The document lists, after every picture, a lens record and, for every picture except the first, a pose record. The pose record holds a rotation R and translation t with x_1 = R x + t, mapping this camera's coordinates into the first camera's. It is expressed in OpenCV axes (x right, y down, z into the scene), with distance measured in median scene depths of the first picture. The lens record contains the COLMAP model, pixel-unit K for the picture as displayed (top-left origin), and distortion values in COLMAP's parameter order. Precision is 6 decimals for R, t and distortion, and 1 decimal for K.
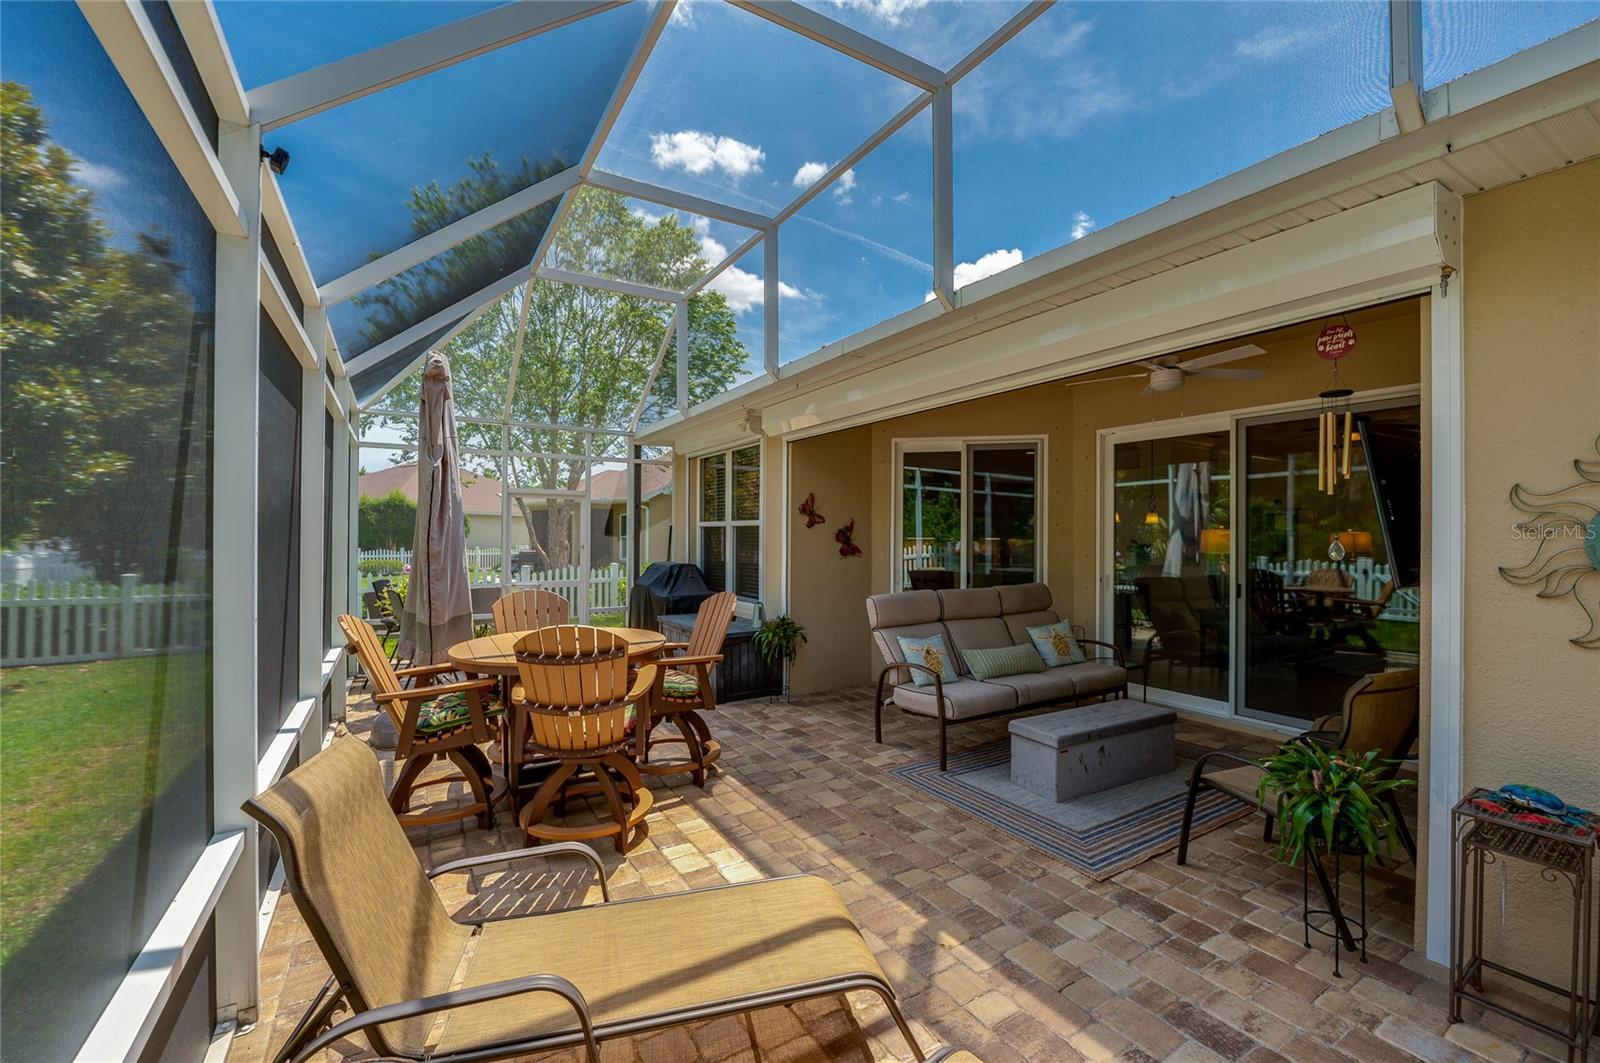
lens RADIAL K [[651.4, 0, 797.4], [0, 651.4, 531.9], [0, 0, 1]] dist [-0.013791, 0.000751]
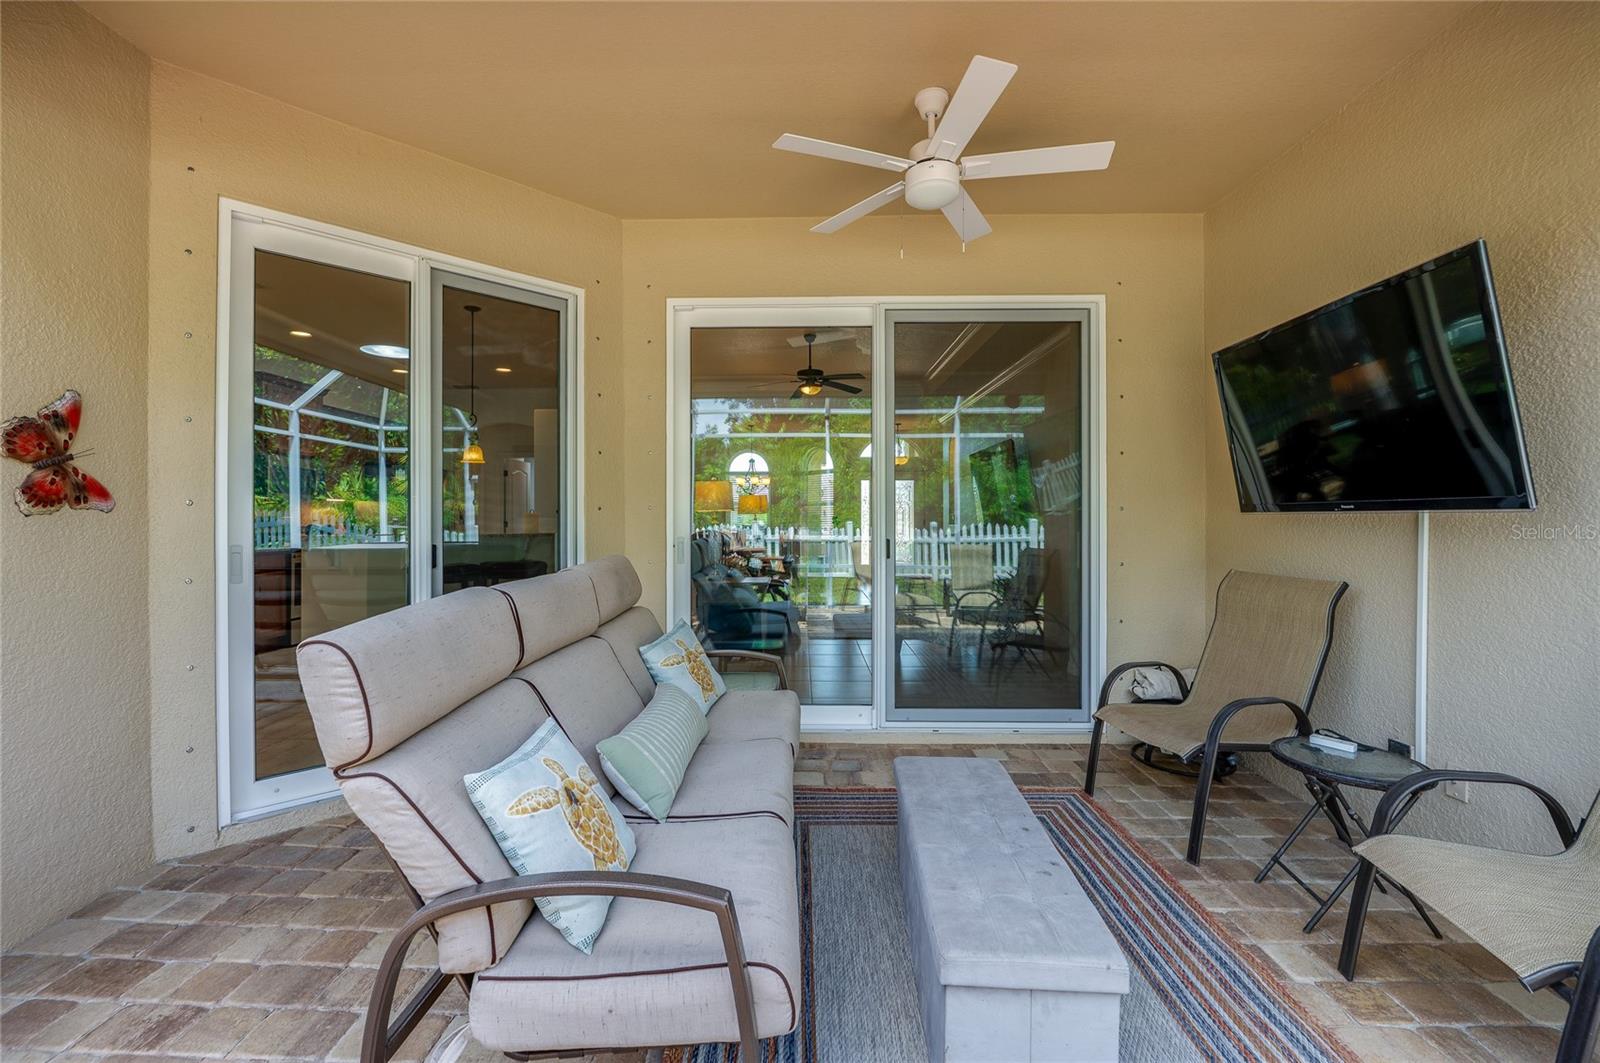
lens RADIAL K [[676.6, 0, 783.4], [0, 676.6, 523.7], [0, 0, 1]] dist [-0.017666, 0.003175]
pose [[0.545821, -0.004005, 0.837892, -0.001589], [-0.007890, 0.999920, 0.009920, 0.041151], [-0.837864, -0.012025, 0.545746, 0.545598]]
